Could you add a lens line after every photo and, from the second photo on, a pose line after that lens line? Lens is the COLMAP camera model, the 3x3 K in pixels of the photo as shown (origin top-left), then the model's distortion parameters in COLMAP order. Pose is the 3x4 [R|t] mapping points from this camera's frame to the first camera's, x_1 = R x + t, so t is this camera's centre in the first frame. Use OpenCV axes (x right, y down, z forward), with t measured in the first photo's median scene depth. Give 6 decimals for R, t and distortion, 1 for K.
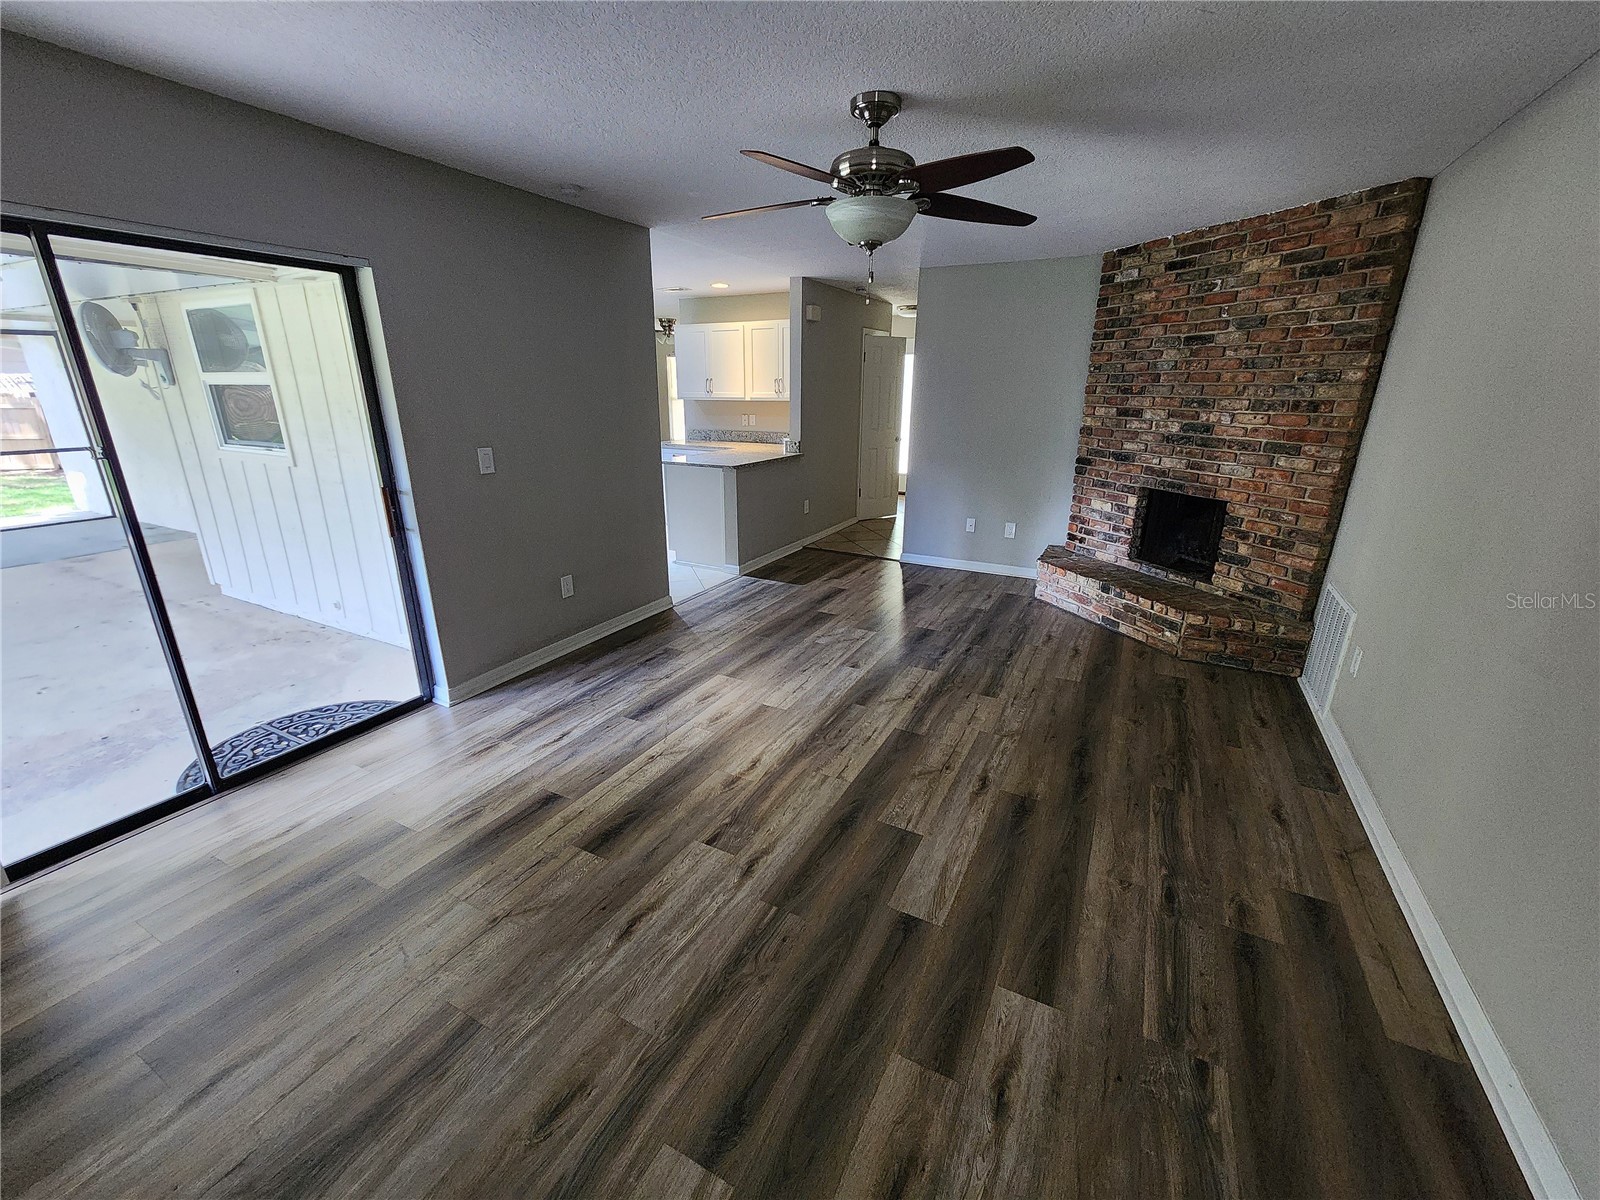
lens RADIAL K [[660.5, 0, 797.0], [0, 660.5, 599.2], [0, 0, 1]] dist [0.002566, -0.000674]
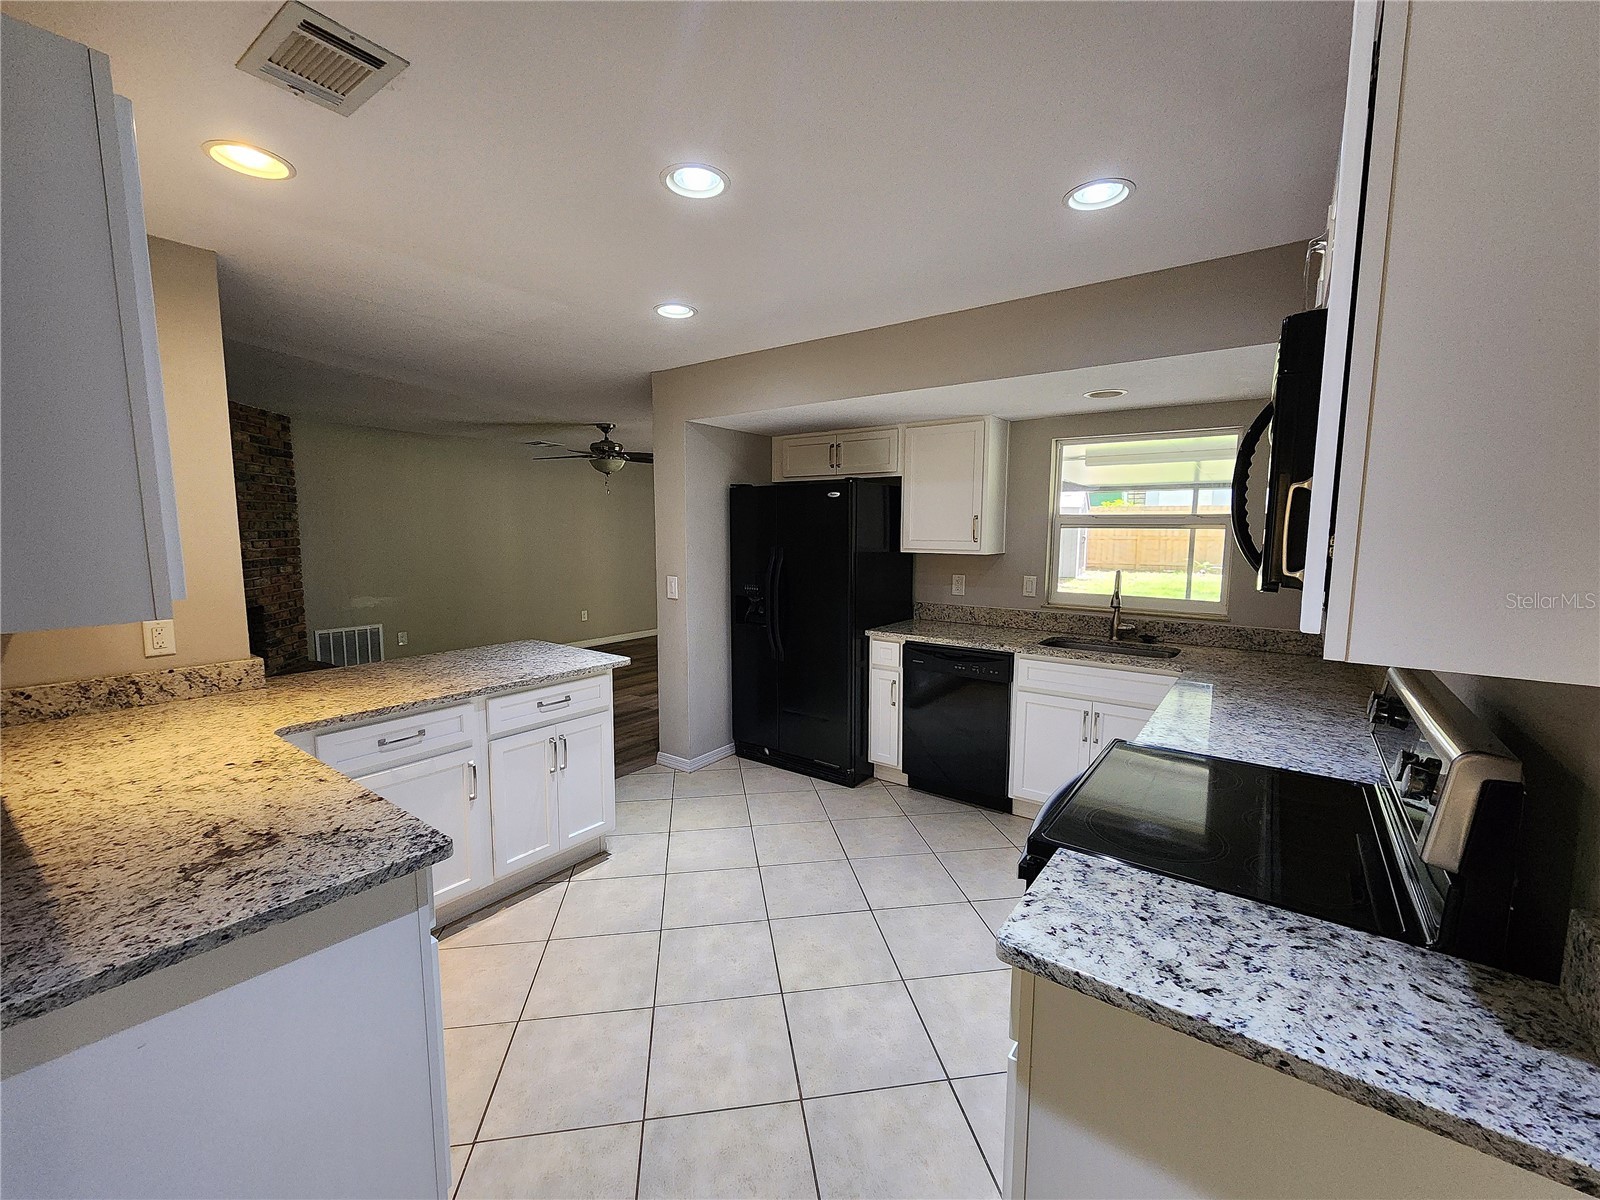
lens RADIAL K [[654.5, 0, 797.8], [0, 654.5, 601.7], [0, 0, 1]] dist [-0.002251, -0.000009]
pose [[-0.989483, -0.027560, 0.141996, -0.606039], [0.034013, 0.909824, 0.413598, -0.672429], [-0.140590, 0.414078, -0.899319, 2.064805]]
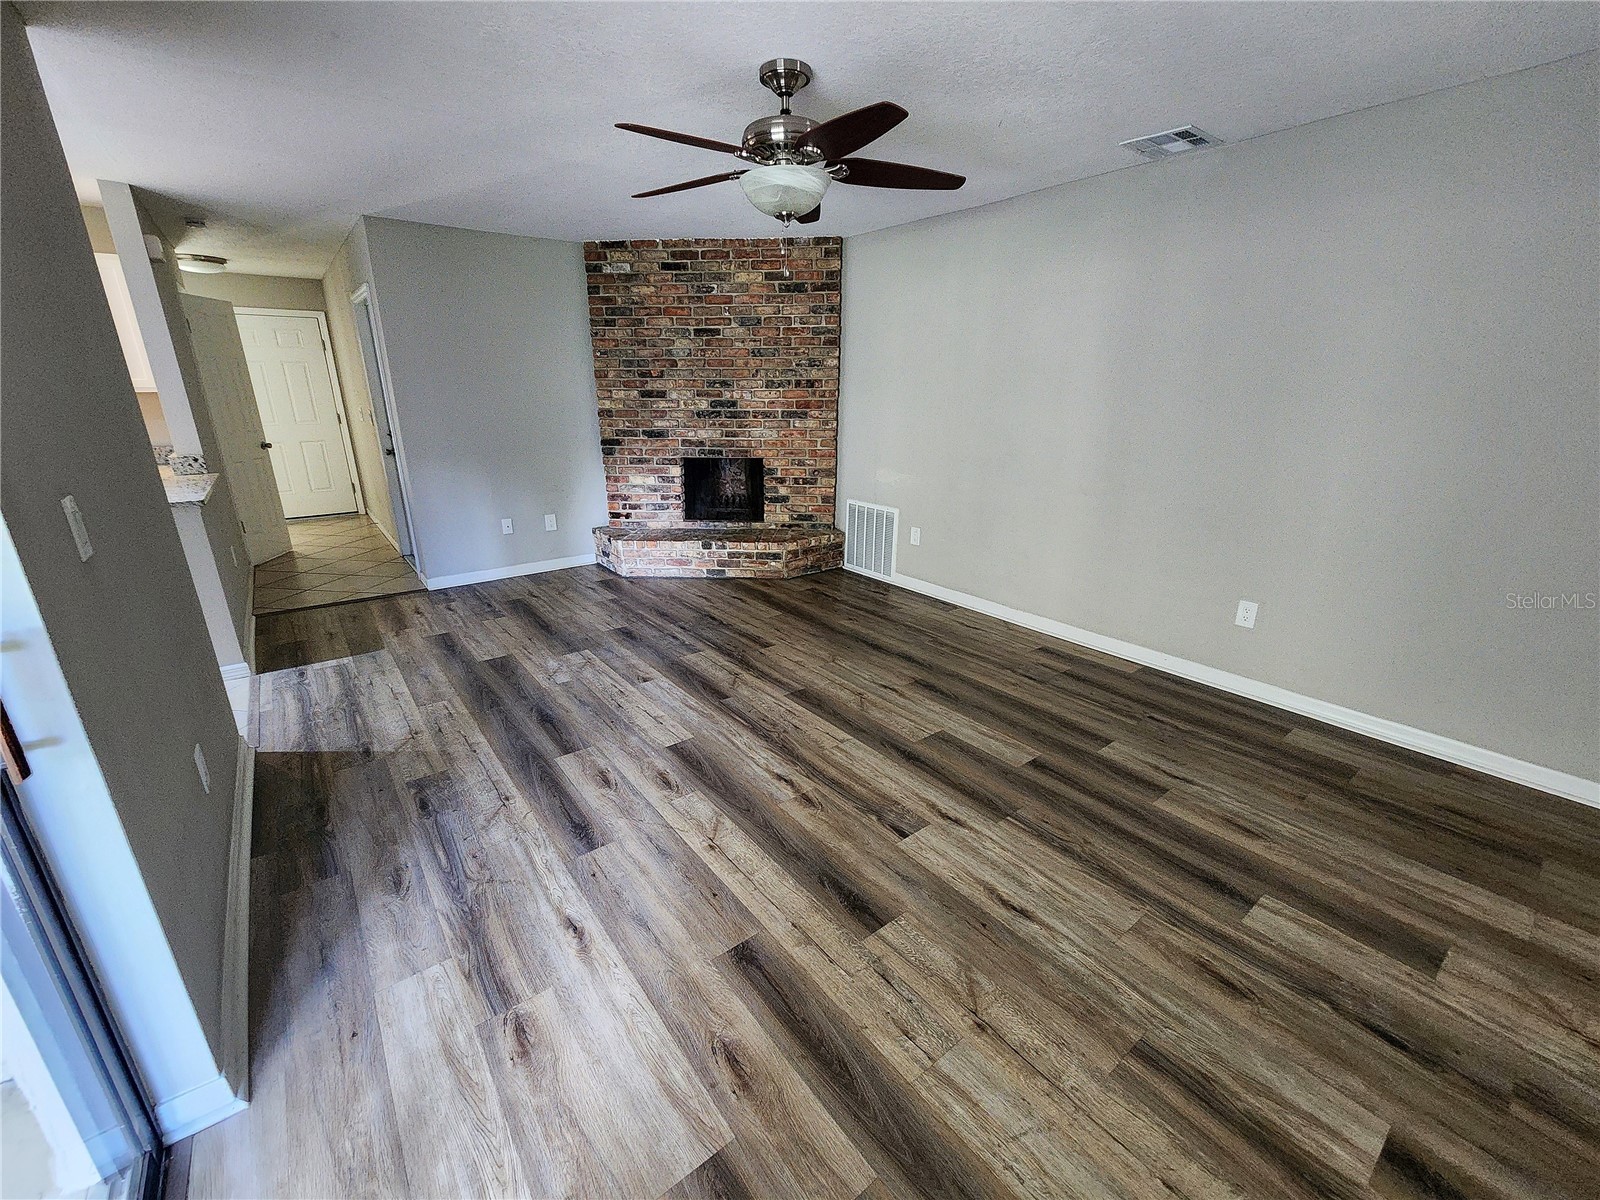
lens RADIAL K [[660.5, 0, 797.0], [0, 660.5, 599.2], [0, 0, 1]] dist [0.002566, -0.000674]
pose [[0.415673, -0.288752, 0.862460, -0.551271], [0.282332, 0.942386, 0.179438, -0.101156], [-0.864583, 0.168913, 0.473249, 0.371858]]
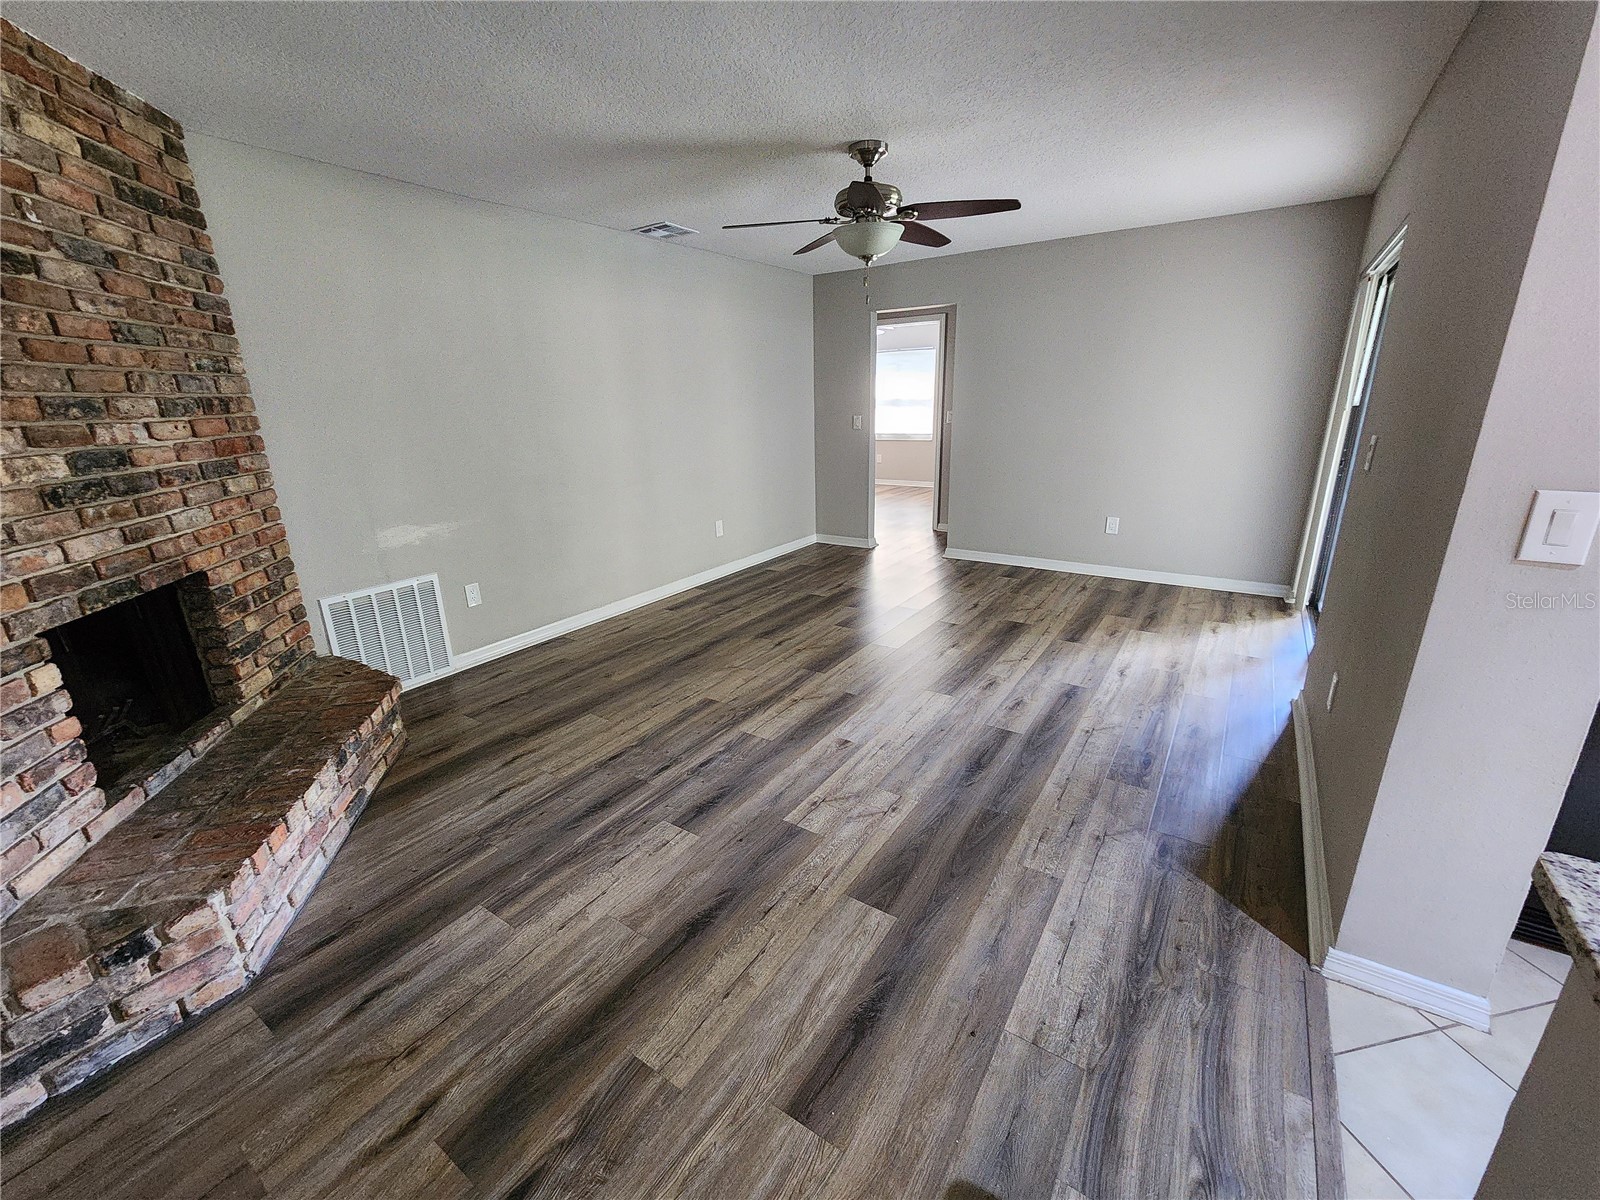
lens RADIAL K [[658.9, 0, 795.0], [0, 658.9, 605.0], [0, 0, 1]] dist [-0.001389, -0.000108]
pose [[-0.993603, -0.014034, 0.112051, 0.059420], [0.054196, 0.811251, 0.582182, -0.446596], [-0.099072, 0.584530, -0.805301, 1.471345]]
